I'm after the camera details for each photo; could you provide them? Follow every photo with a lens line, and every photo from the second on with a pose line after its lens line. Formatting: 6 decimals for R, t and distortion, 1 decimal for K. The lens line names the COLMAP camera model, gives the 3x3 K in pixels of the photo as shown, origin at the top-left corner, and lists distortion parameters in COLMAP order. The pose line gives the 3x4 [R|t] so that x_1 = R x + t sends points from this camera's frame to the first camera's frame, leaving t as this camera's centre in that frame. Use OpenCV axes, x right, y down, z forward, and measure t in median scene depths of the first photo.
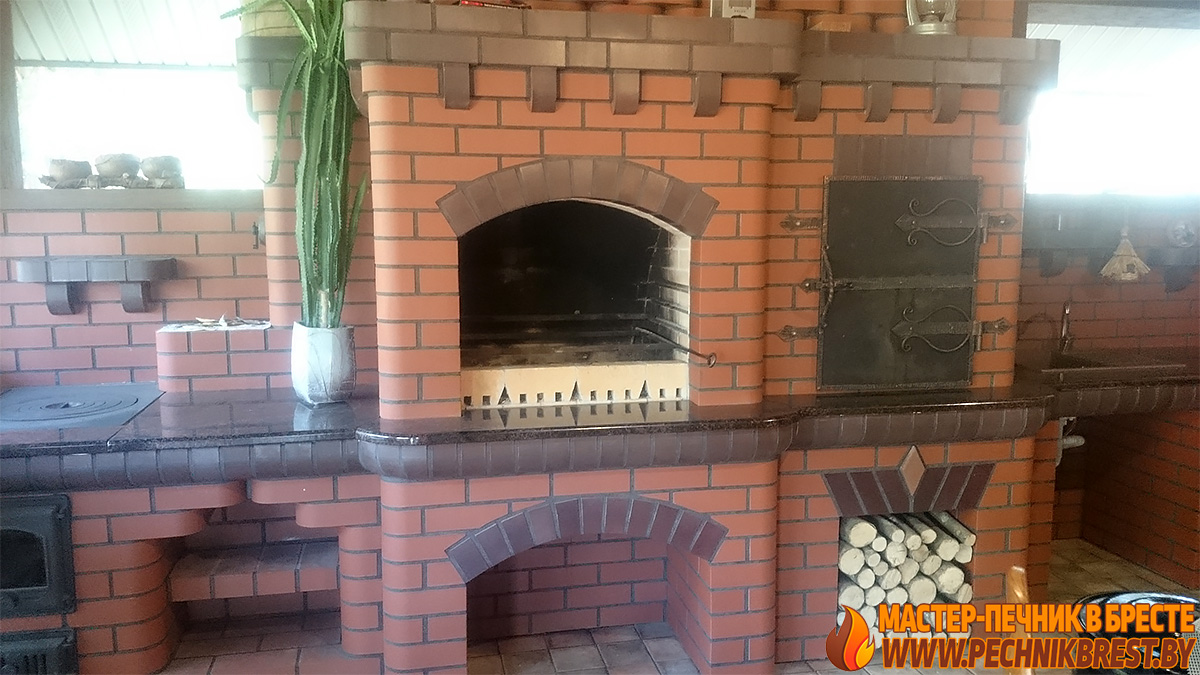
lens RADIAL K [[924.7, 0, 600.5], [0, 924.7, 340.6], [0, 0, 1]] dist [0.212405, -0.436897]
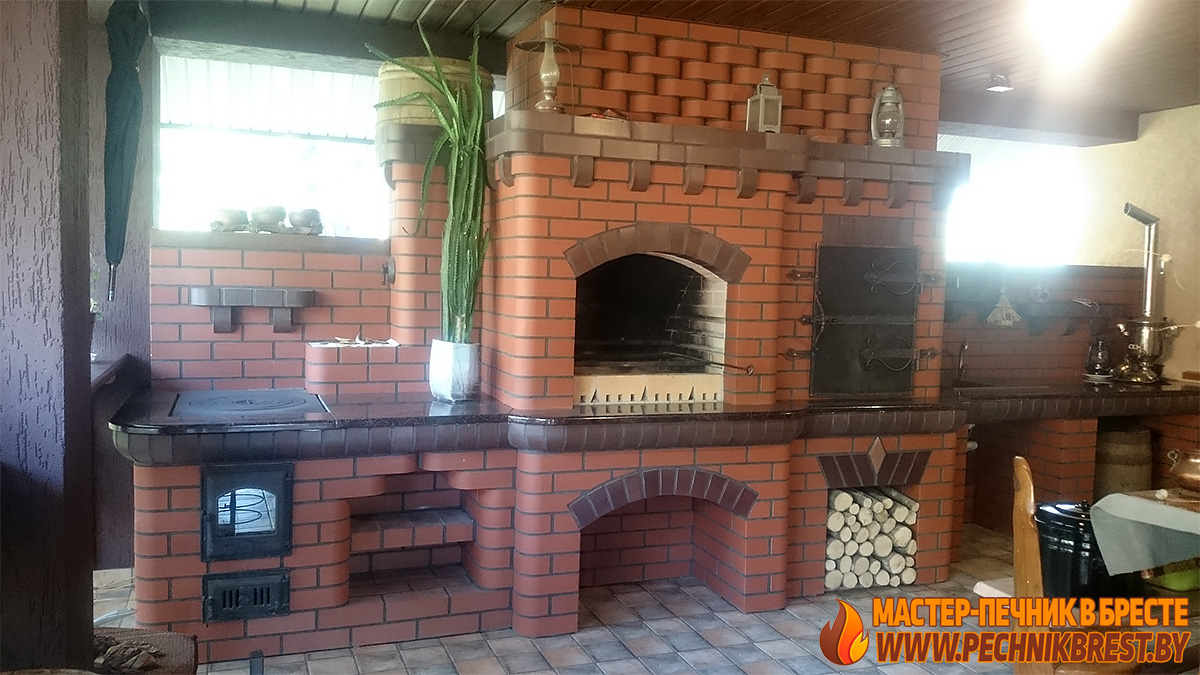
lens RADIAL K [[929.4, 0, 599.7], [0, 929.4, 339.2], [0, 0, 1]] dist [0.250558, -0.589166]
pose [[0.988116, 0.017168, 0.152749, -0.298345], [-0.007608, 0.997988, -0.062952, 0.060955], [-0.153523, 0.061041, 0.986258, -0.332461]]
